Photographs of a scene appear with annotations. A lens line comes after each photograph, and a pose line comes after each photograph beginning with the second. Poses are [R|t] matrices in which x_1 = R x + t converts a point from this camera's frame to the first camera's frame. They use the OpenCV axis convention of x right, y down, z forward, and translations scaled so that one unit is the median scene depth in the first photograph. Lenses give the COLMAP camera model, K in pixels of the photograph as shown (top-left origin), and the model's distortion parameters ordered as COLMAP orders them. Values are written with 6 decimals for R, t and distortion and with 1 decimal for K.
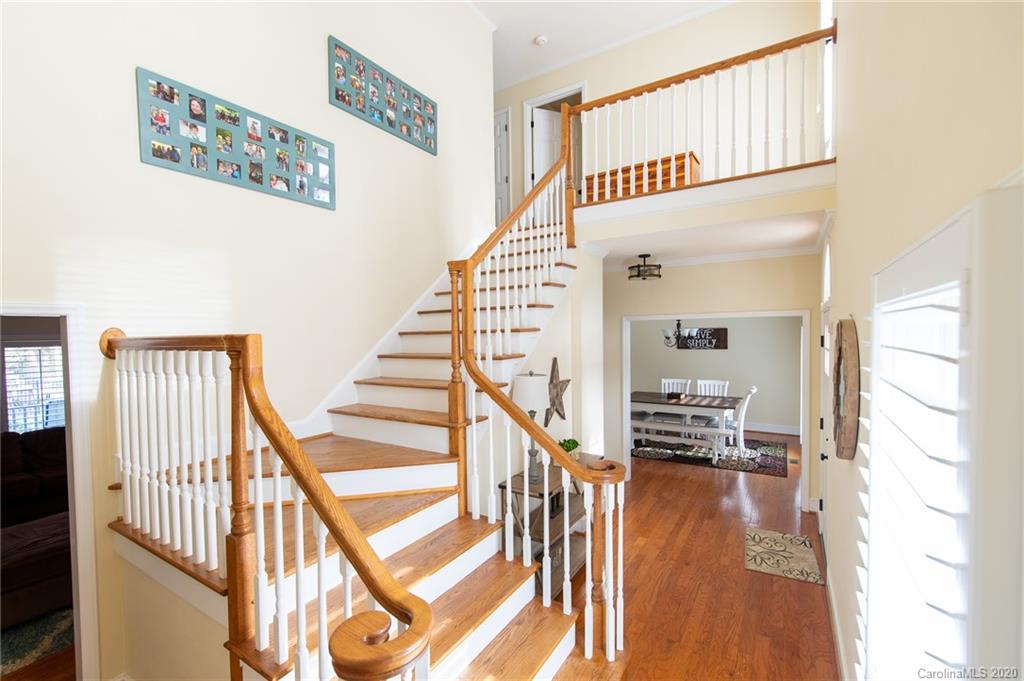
lens RADIAL K [[443.5, 0, 503.1], [0, 443.5, 344.3], [0, 0, 1]] dist [0.001200, 0.000166]
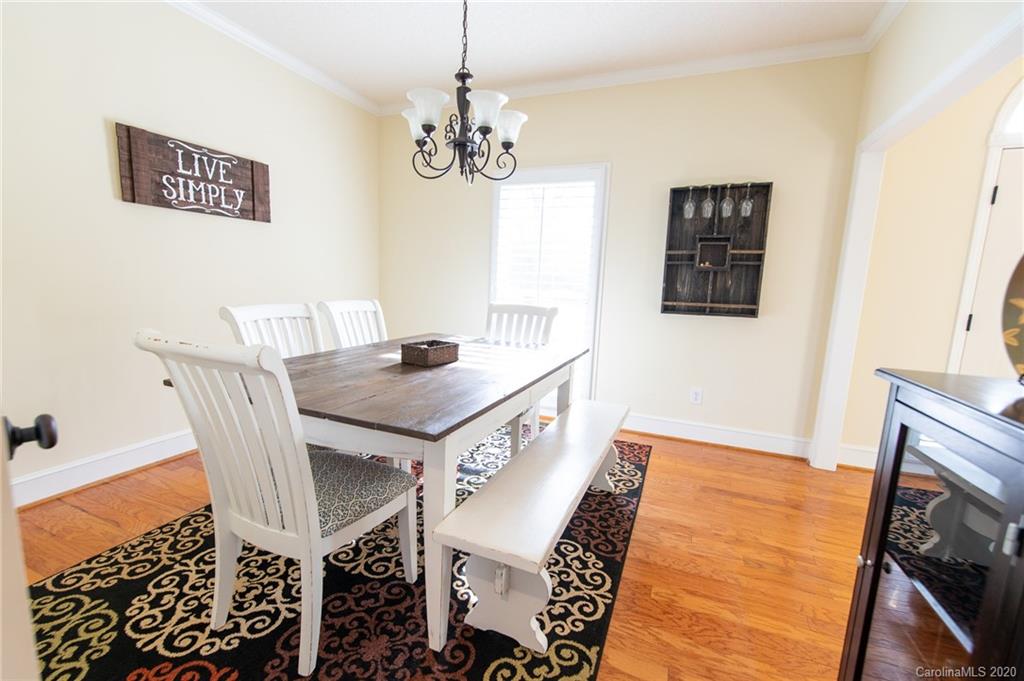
lens RADIAL K [[438.8, 0, 472.6], [0, 438.8, 358.1], [0, 0, 1]] dist [0.002885, 0.000672]
pose [[-0.145156, -0.180340, 0.972835, 0.102004], [-0.022485, 0.983596, 0.178980, 0.065635], [-0.989153, 0.004106, -0.146830, 1.052810]]
